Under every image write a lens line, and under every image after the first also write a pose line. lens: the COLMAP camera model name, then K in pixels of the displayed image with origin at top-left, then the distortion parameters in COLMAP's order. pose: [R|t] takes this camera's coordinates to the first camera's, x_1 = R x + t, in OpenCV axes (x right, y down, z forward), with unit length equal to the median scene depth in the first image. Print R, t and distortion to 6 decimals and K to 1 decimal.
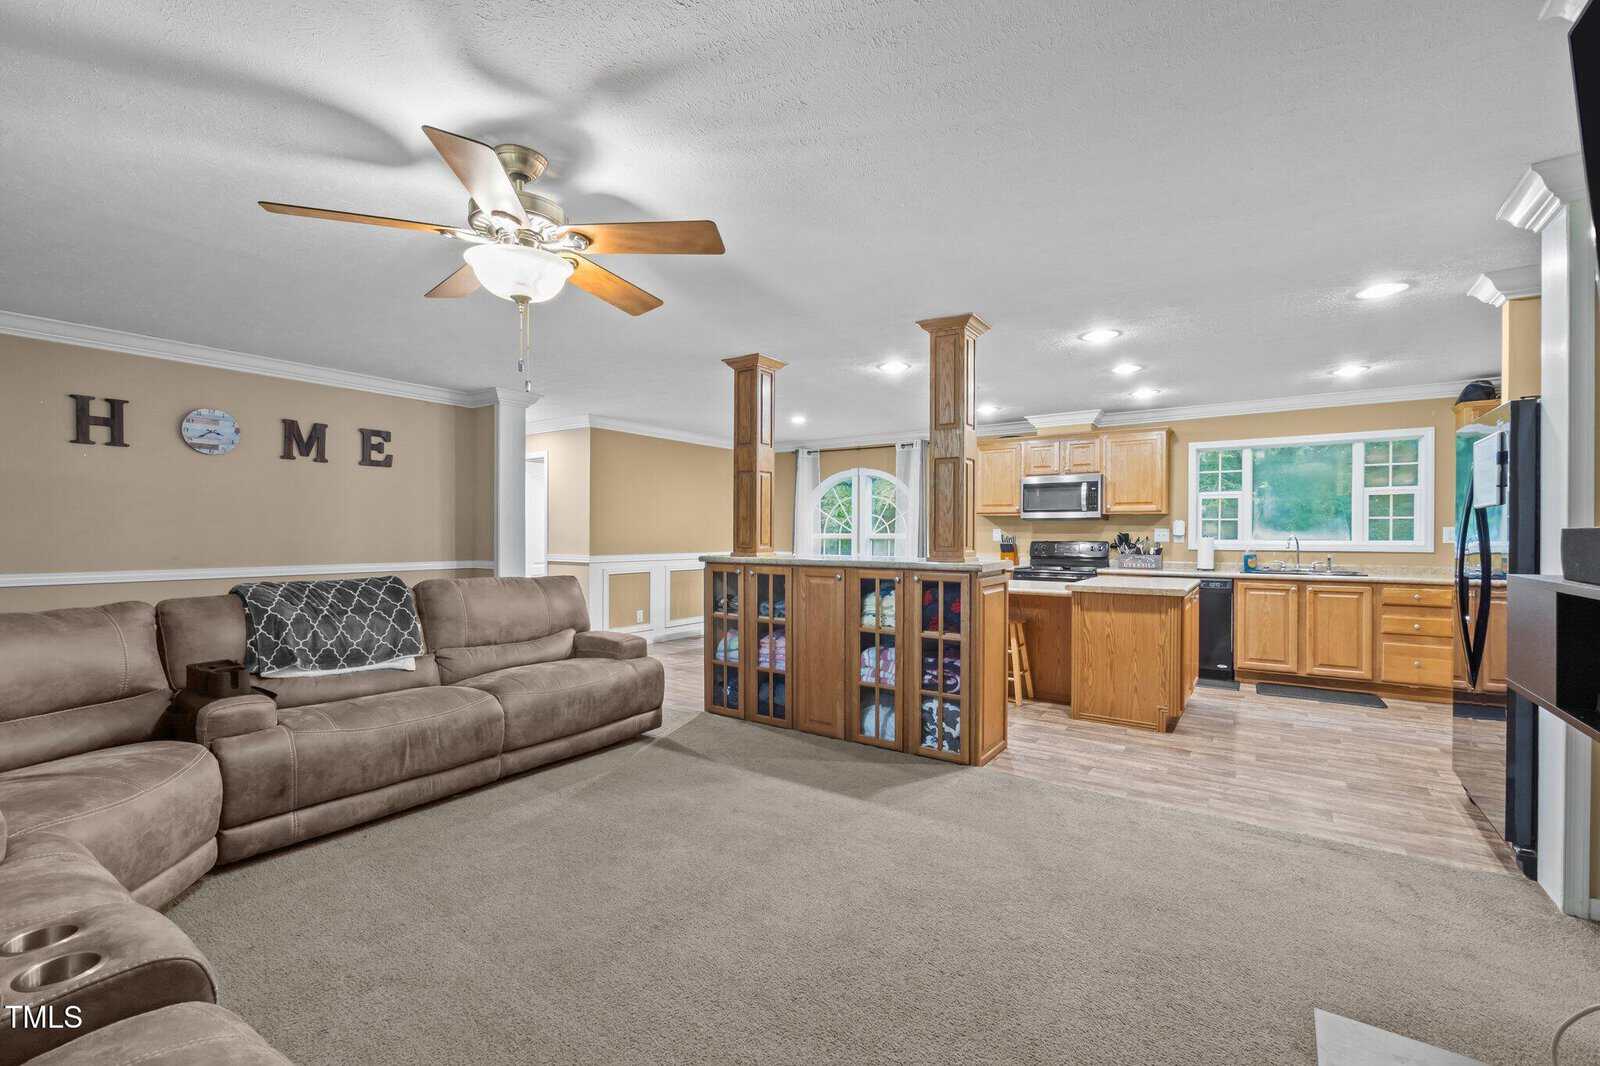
lens RADIAL K [[675.0, 0, 801.4], [0, 675.0, 540.6], [0, 0, 1]] dist [-0.002186, 0.000028]
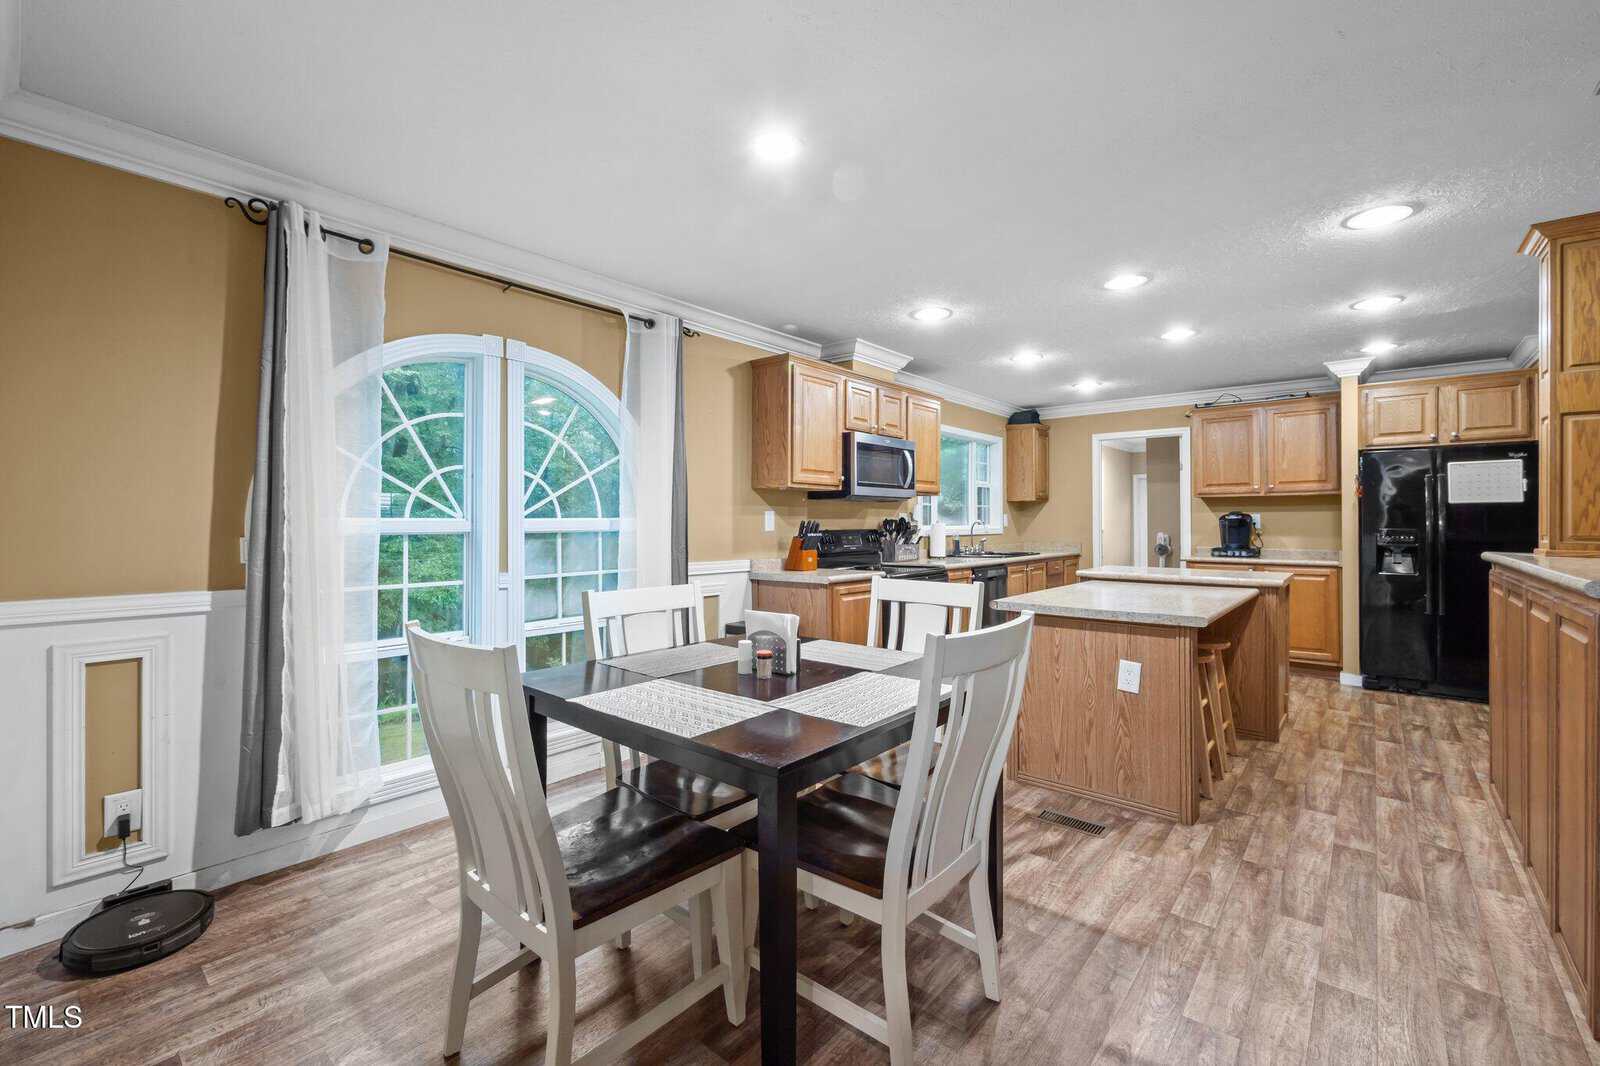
lens RADIAL K [[675.4, 0, 806.4], [0, 675.4, 513.0], [0, 0, 1]] dist [-0.001415, 0.000041]
pose [[0.090952, 0.009176, 0.995813, -0.420241], [0.010408, 0.999894, -0.010165, -0.013227], [-0.995801, 0.011288, 0.090847, 1.304945]]
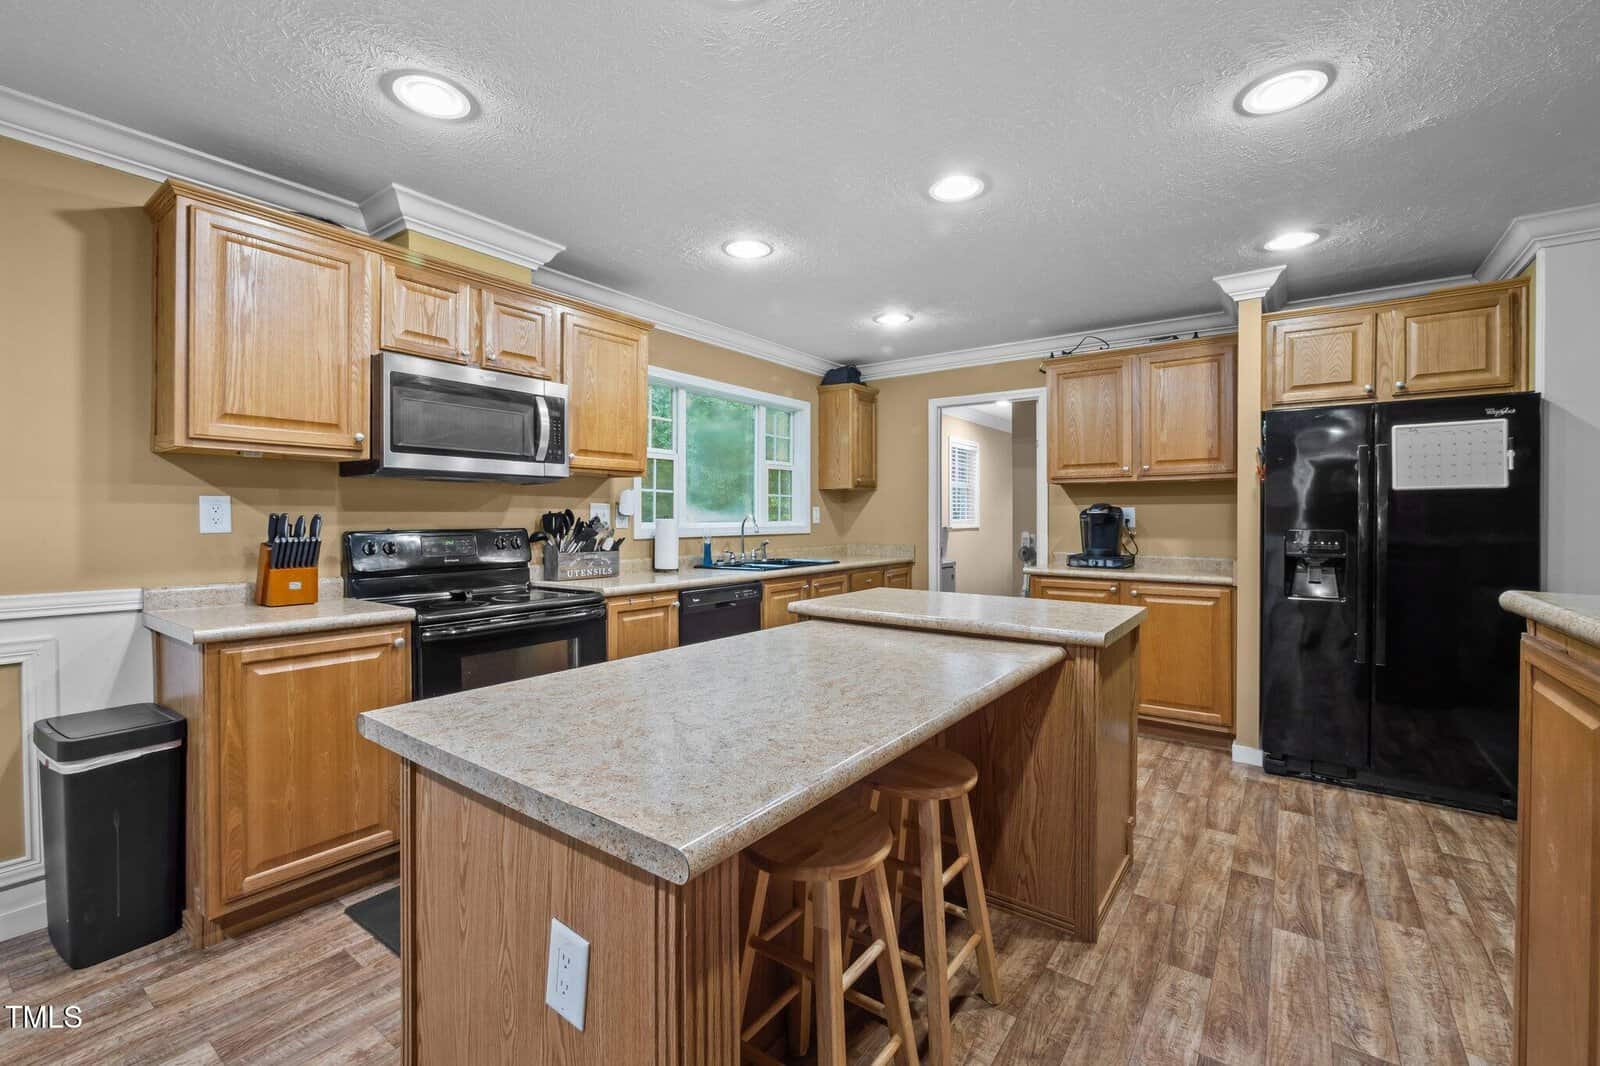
lens RADIAL K [[675.4, 0, 806.4], [0, 675.4, 513.0], [0, 0, 1]] dist [-0.001415, 0.000041]
pose [[0.018559, 0.001082, 0.999827, -0.030781], [0.007020, 0.999975, -0.001212, -0.009942], [-0.999803, 0.007041, 0.018550, 1.021703]]
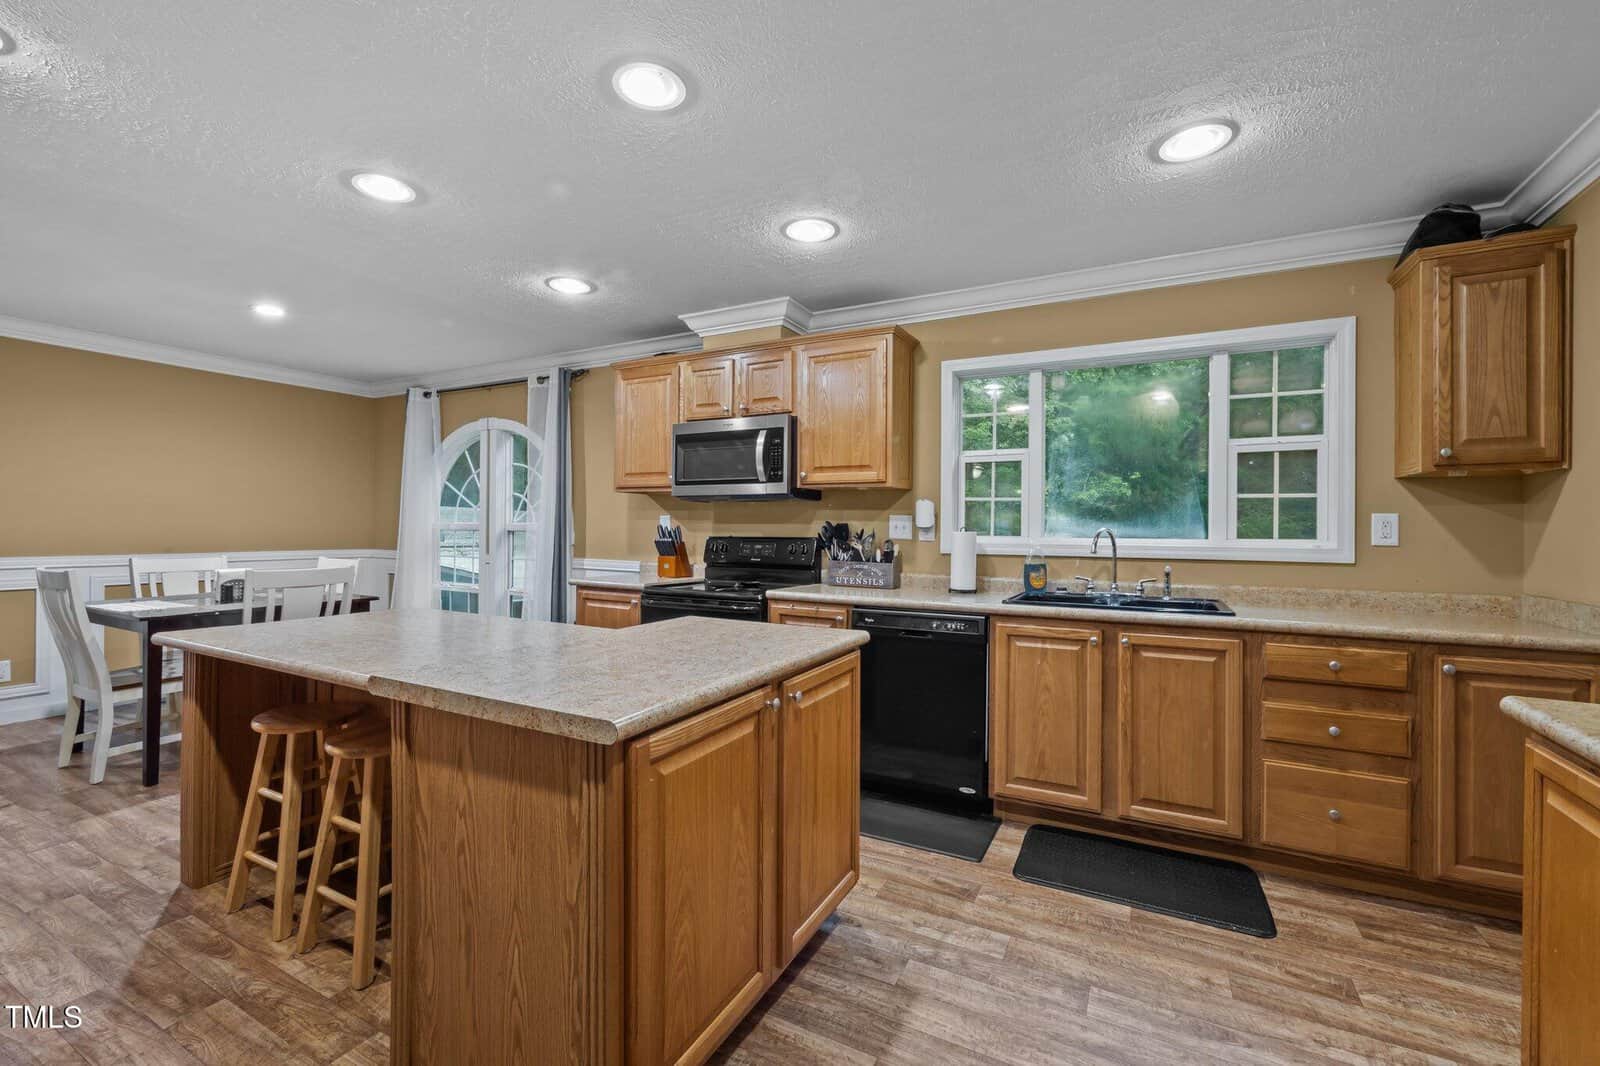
lens RADIAL K [[669.3, 0, 802.0], [0, 669.3, 528.9], [0, 0, 1]] dist [-0.003750, -0.000249]
pose [[0.992854, 0.005856, 0.119192, 0.483393], [-0.004969, 0.999958, -0.007737, -0.002252], [-0.119232, 0.007090, 0.992841, 0.571367]]
